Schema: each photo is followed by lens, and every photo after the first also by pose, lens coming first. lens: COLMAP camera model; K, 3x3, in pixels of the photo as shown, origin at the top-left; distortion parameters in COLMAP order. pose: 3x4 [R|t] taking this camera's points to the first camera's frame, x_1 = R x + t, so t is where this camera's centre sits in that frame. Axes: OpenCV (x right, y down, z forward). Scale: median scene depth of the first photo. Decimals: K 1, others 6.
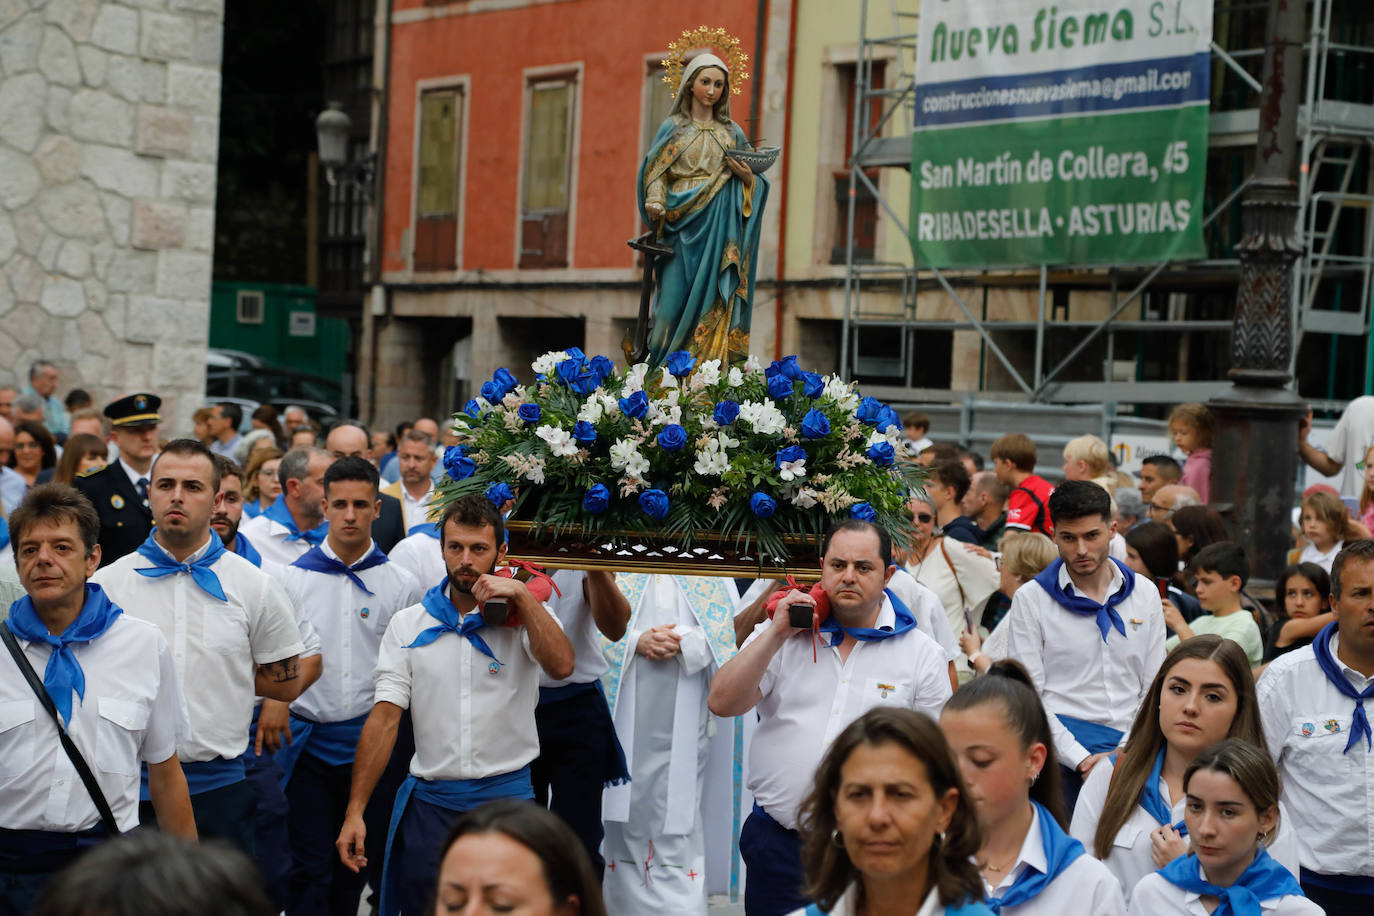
lens RADIAL K [[3516.7, 0, 687.0], [0, 3516.7, 458.0], [0, 0, 1]] dist [0.541563, 0.209866]
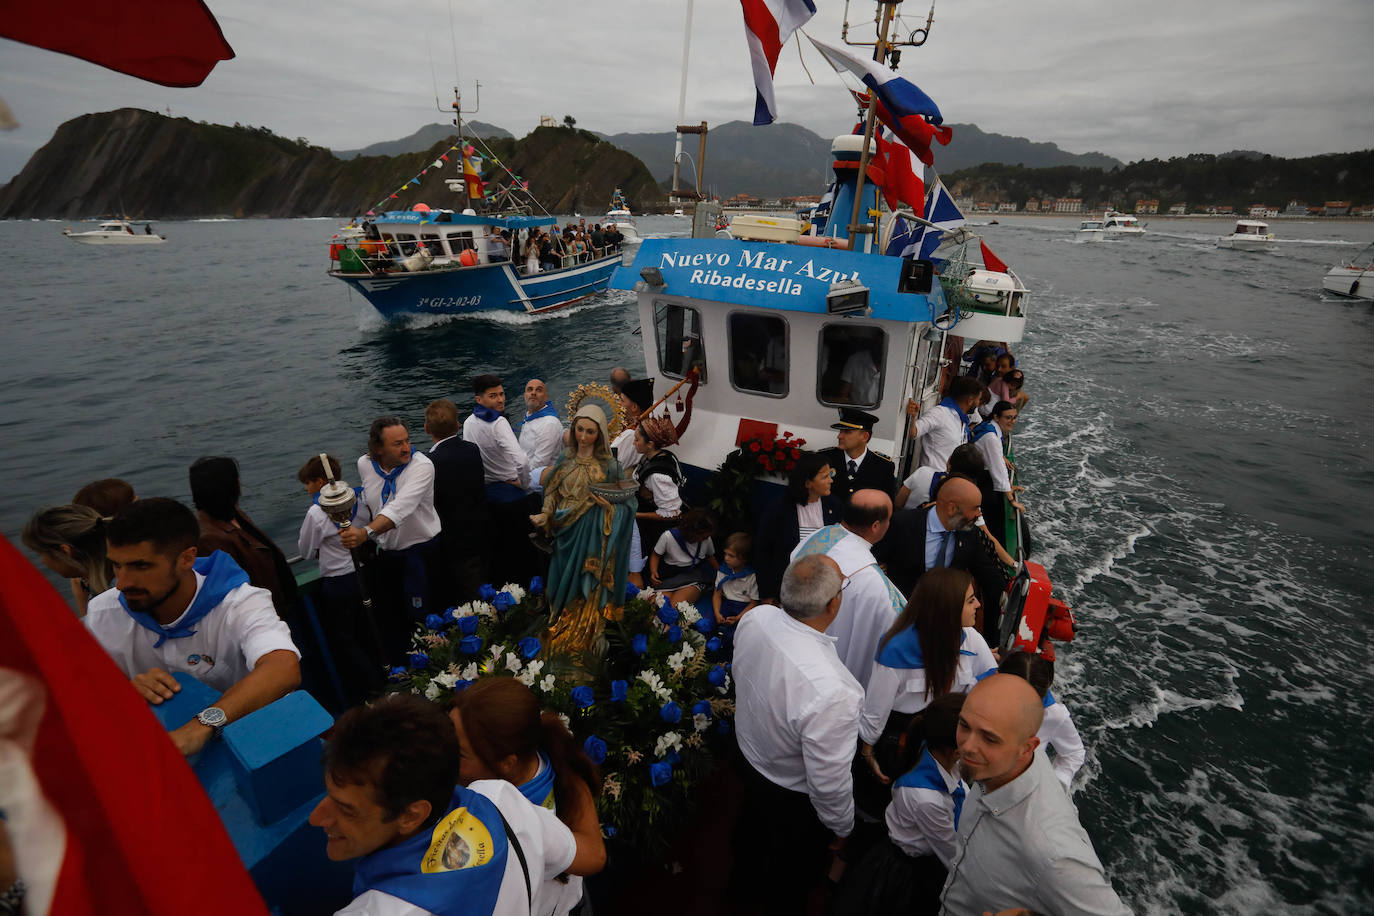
lens RADIAL K [[667.8, 0, 681.6], [0, 667.8, 462.5], [0, 0, 1]] dist [-0.097343, 0.053379]
pose [[0.928227, 0.149019, -0.340863, 0.123475], [-0.101585, 0.982975, 0.153104, -0.137476], [0.357876, -0.107489, 0.927562, 0.810587]]
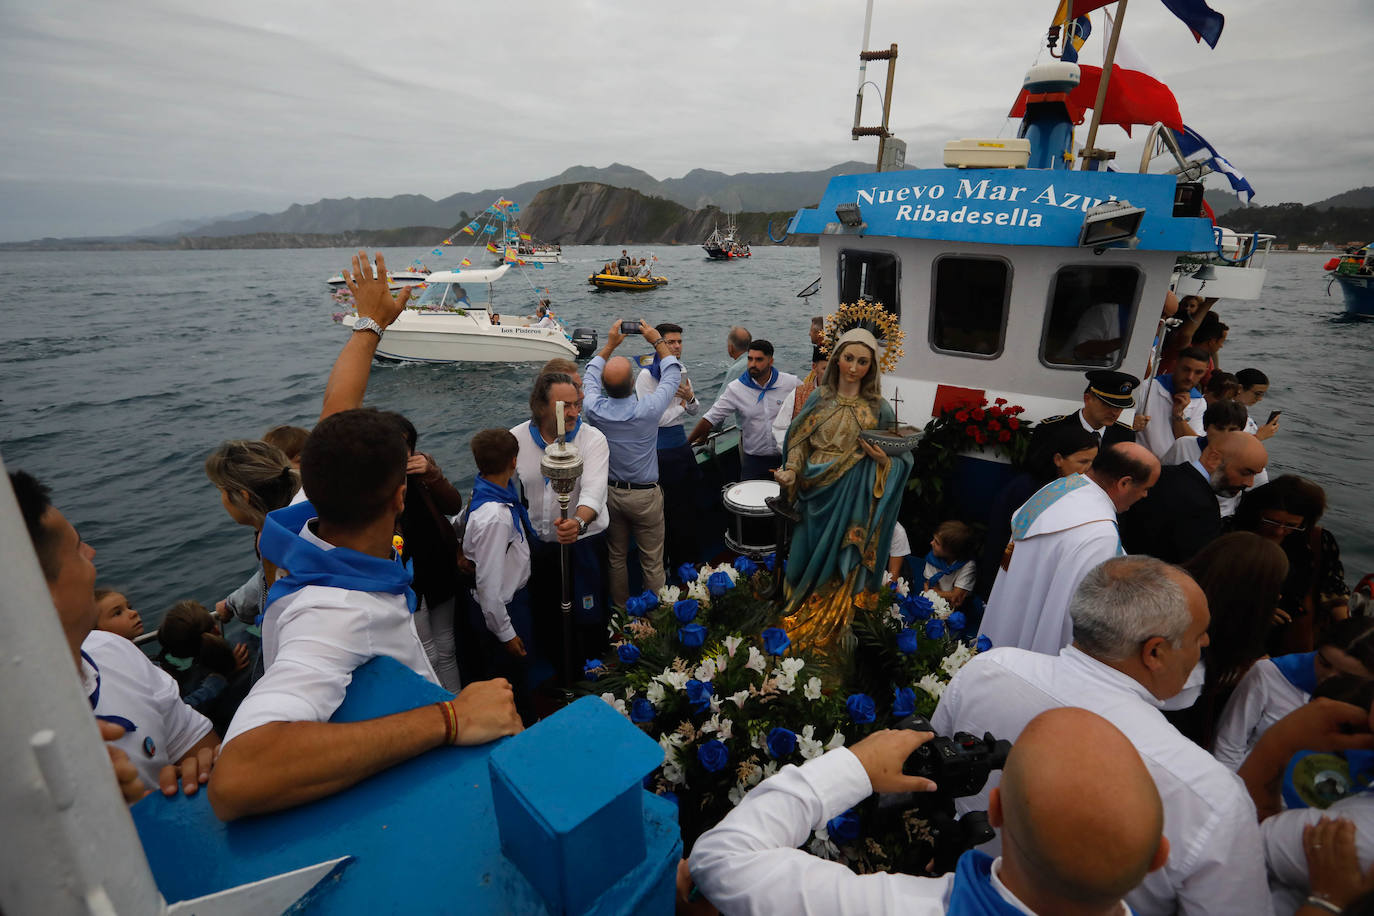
lens RADIAL K [[667.8, 0, 681.6], [0, 667.8, 462.5], [0, 0, 1]] dist [-0.097343, 0.053379]
pose [[0.871345, 0.157213, -0.464804, 0.055074], [-0.088606, 0.982123, 0.166083, -0.106668], [0.482605, -0.103532, 0.869698, 0.836342]]
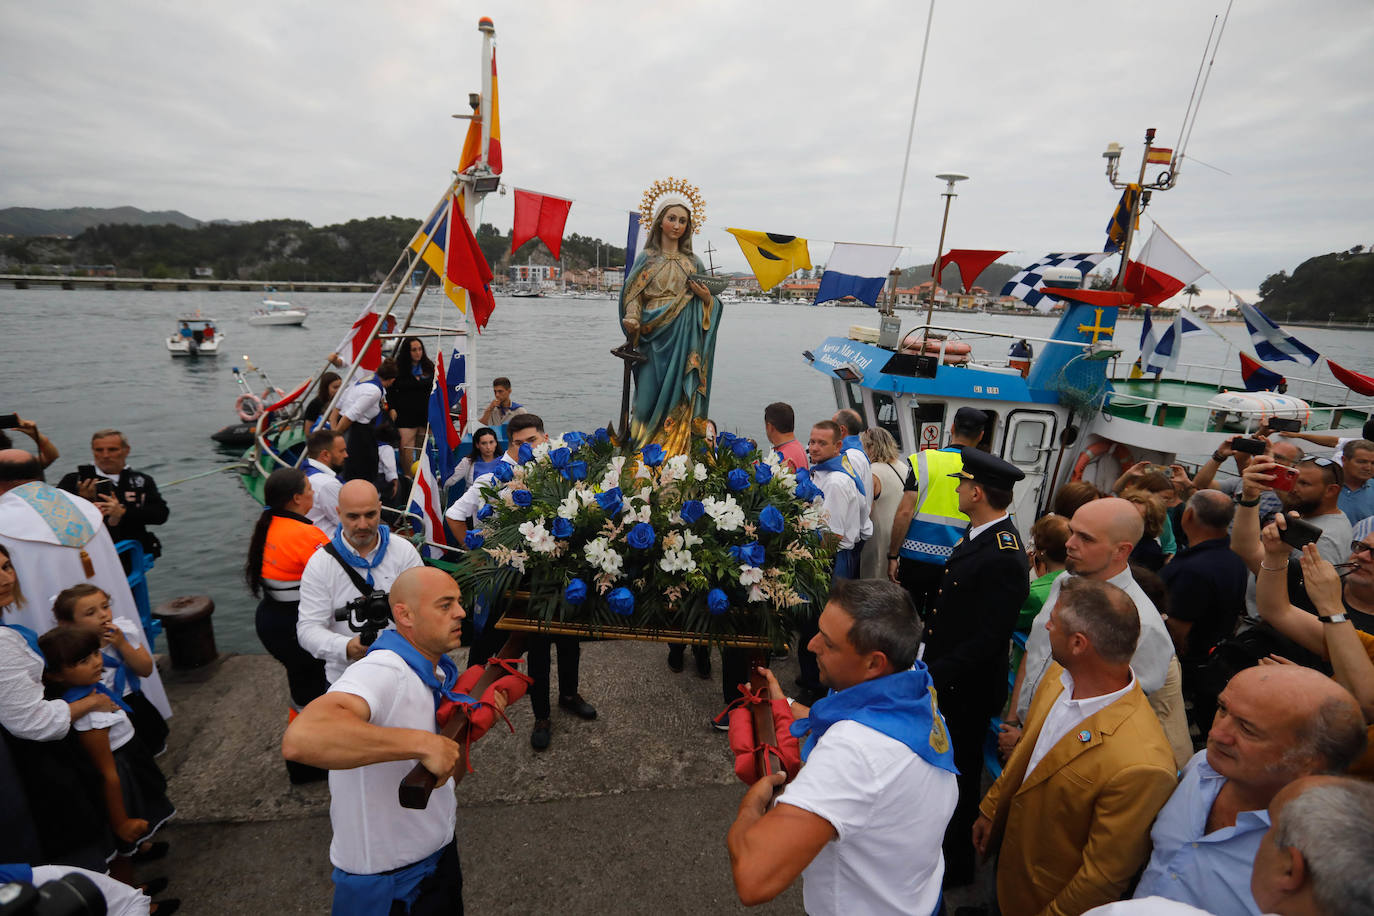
lens RADIAL K [[649.1, 0, 687.0], [0, 649.1, 458.0], [0, 0, 1]] dist [-0.091834, 0.074434]
pose [[0.999849, -0.004109, 0.016885, 0.006416], [0.002015, 0.992506, 0.122176, -0.052843], [-0.017261, -0.122123, 0.992365, 0.789130]]
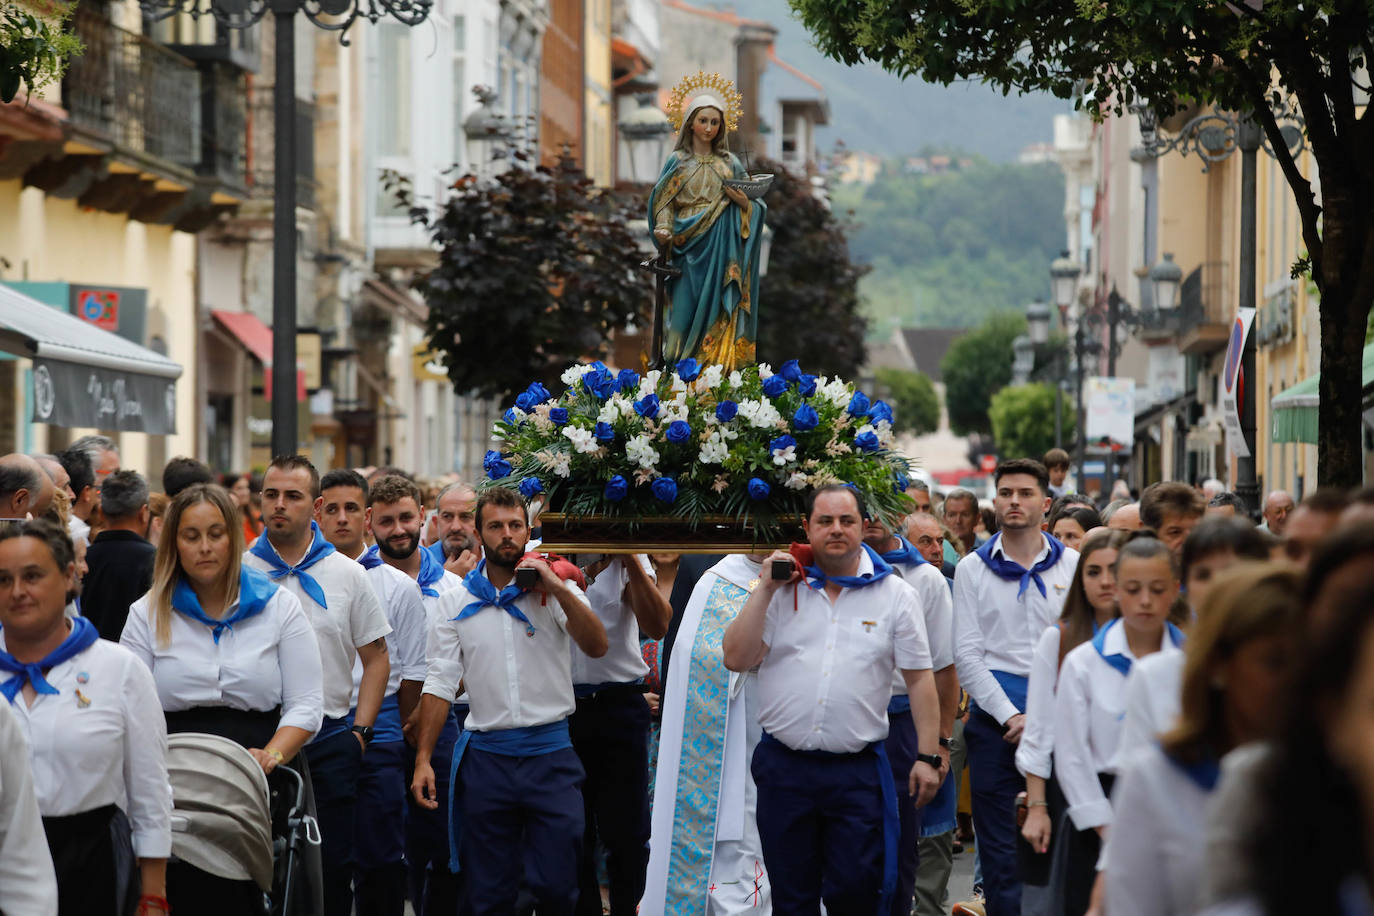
lens RADIAL K [[6937.1, 0, 687.0], [0, 6937.1, 458.0], [0, 0, 1]] dist [1.056184, -1.872717]
pose [[0.997781, -0.040157, -0.053116, 0.116198], [0.038402, 0.998696, -0.033651, 0.077374], [0.054398, 0.031536, 0.998021, -1.239420]]
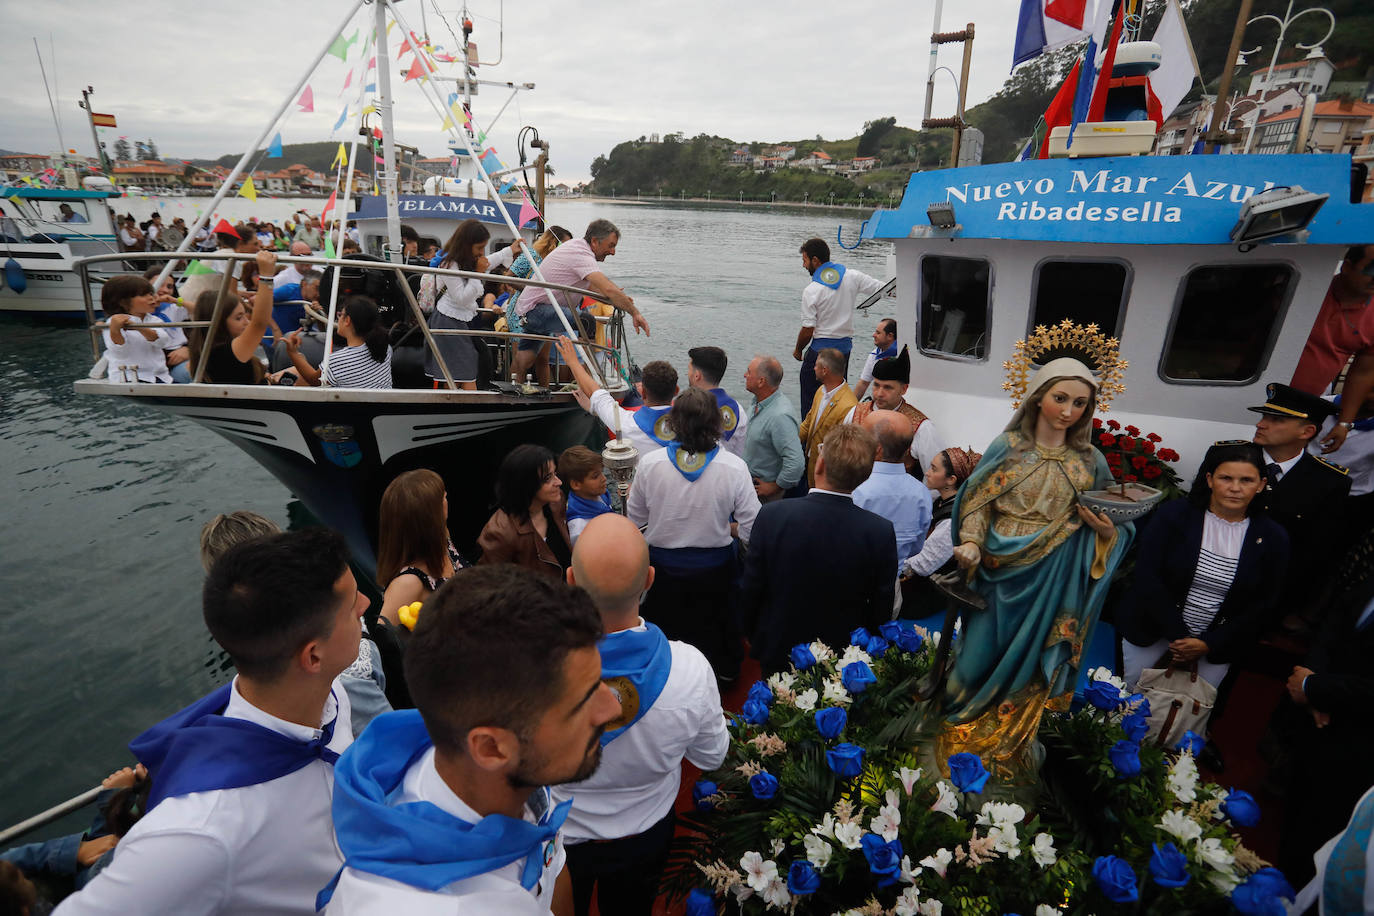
lens RADIAL K [[669.8, 0, 677.9], [0, 669.8, 463.2], [0, 0, 1]] dist [-0.087981, 0.038825]
pose [[0.870457, 0.125059, -0.476094, 0.002292], [-0.059604, 0.986850, 0.150246, -0.111078], [0.488623, -0.102406, 0.866464, 0.862641]]
